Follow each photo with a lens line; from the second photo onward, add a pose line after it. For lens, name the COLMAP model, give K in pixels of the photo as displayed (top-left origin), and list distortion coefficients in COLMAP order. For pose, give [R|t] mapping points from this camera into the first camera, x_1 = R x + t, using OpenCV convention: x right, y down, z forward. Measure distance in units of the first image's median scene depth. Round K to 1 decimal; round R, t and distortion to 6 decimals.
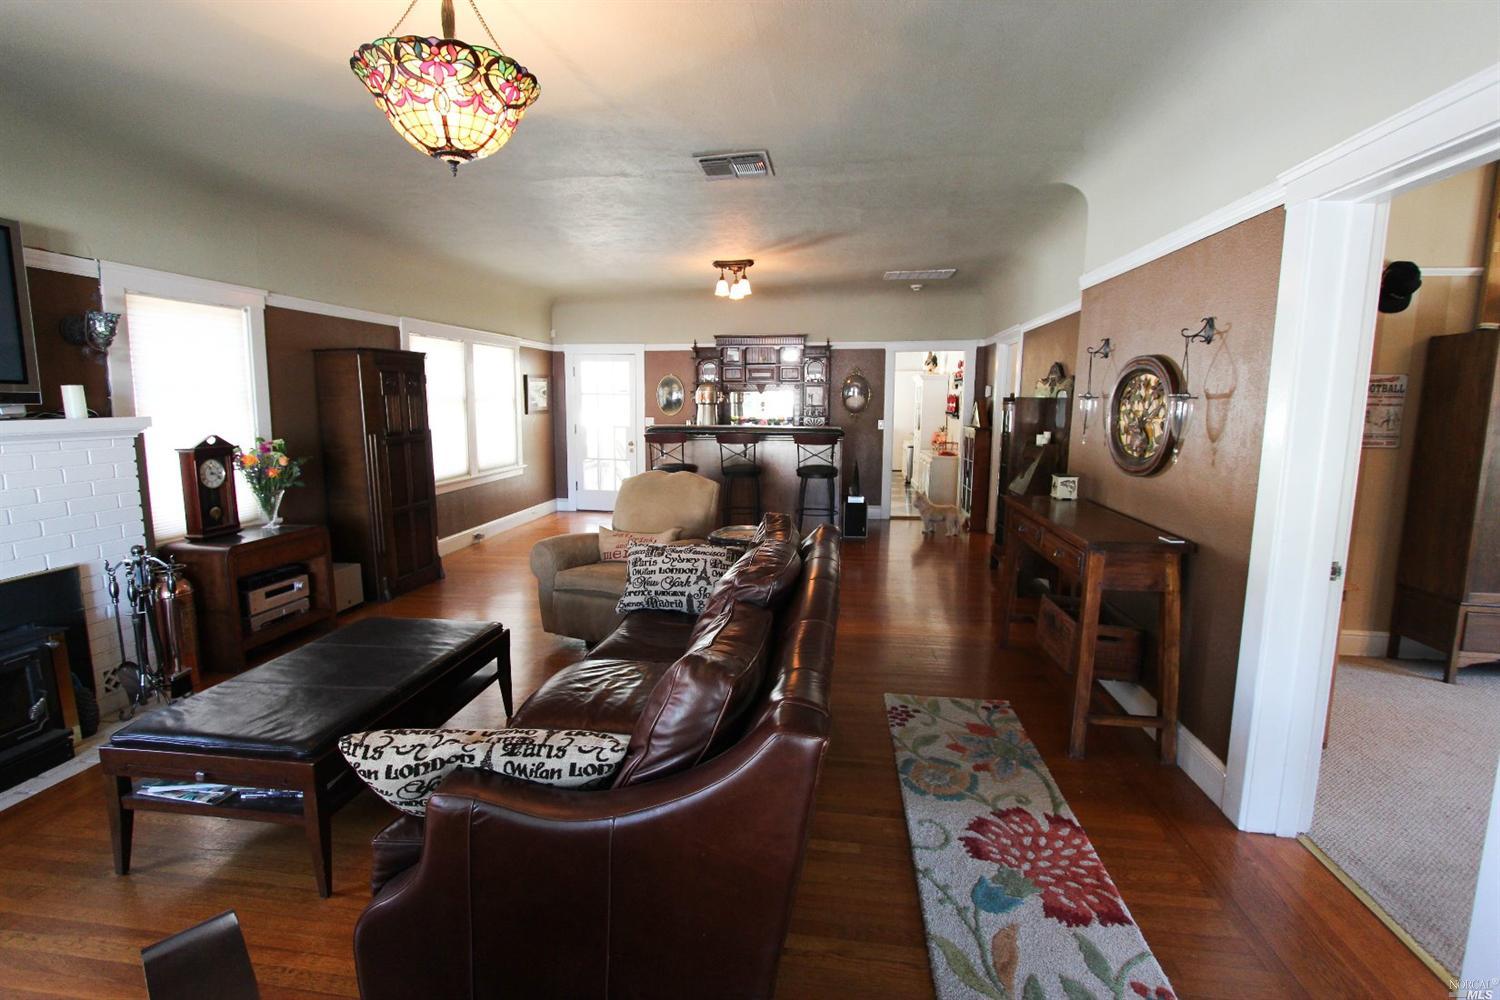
lens RADIAL K [[689.7, 0, 738.5], [0, 689.7, 489.4], [0, 0, 1]] dist [-0.014501, 0.000227]
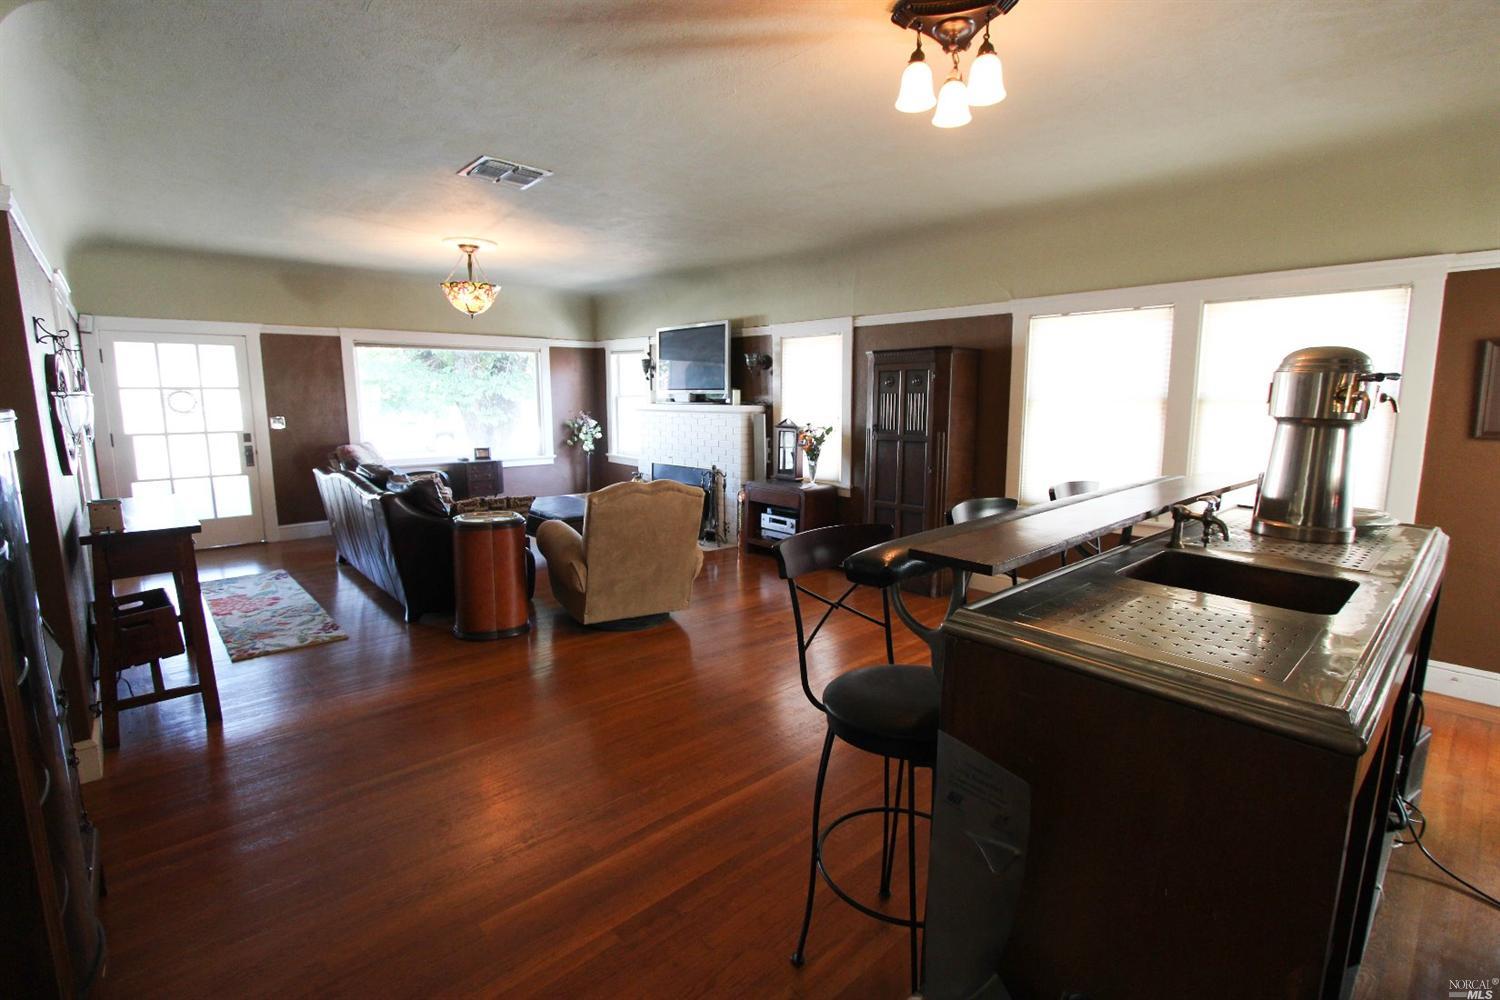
lens RADIAL K [[703.7, 0, 744.5], [0, 703.7, 496.5], [0, 0, 1]] dist [-0.004994, -0.000320]
pose [[-0.646223, 0.107812, -0.755494, 0.604126], [-0.100892, 0.969212, 0.224609, -0.268368], [0.756450, 0.221371, -0.615450, 2.010569]]
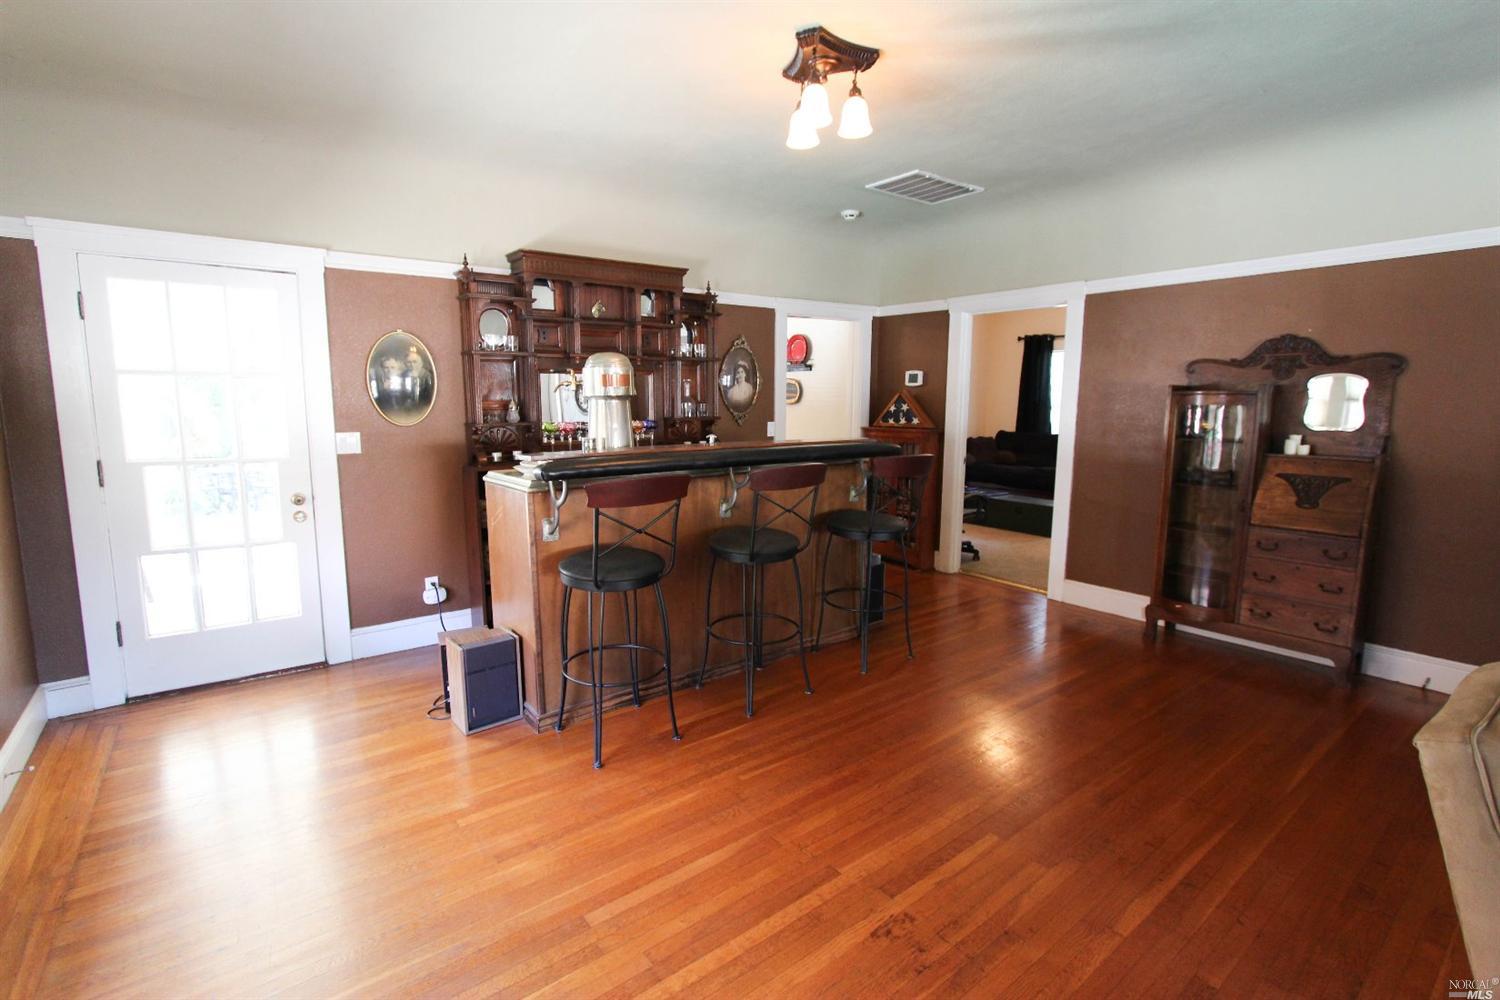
lens RADIAL K [[689.7, 0, 738.5], [0, 689.7, 489.4], [0, 0, 1]] dist [-0.014501, 0.000227]
pose [[0.710868, -0.098262, 0.696427, -0.584477], [0.093732, 0.994595, 0.044656, -0.154769], [-0.697051, 0.033533, 0.716237, 1.257497]]
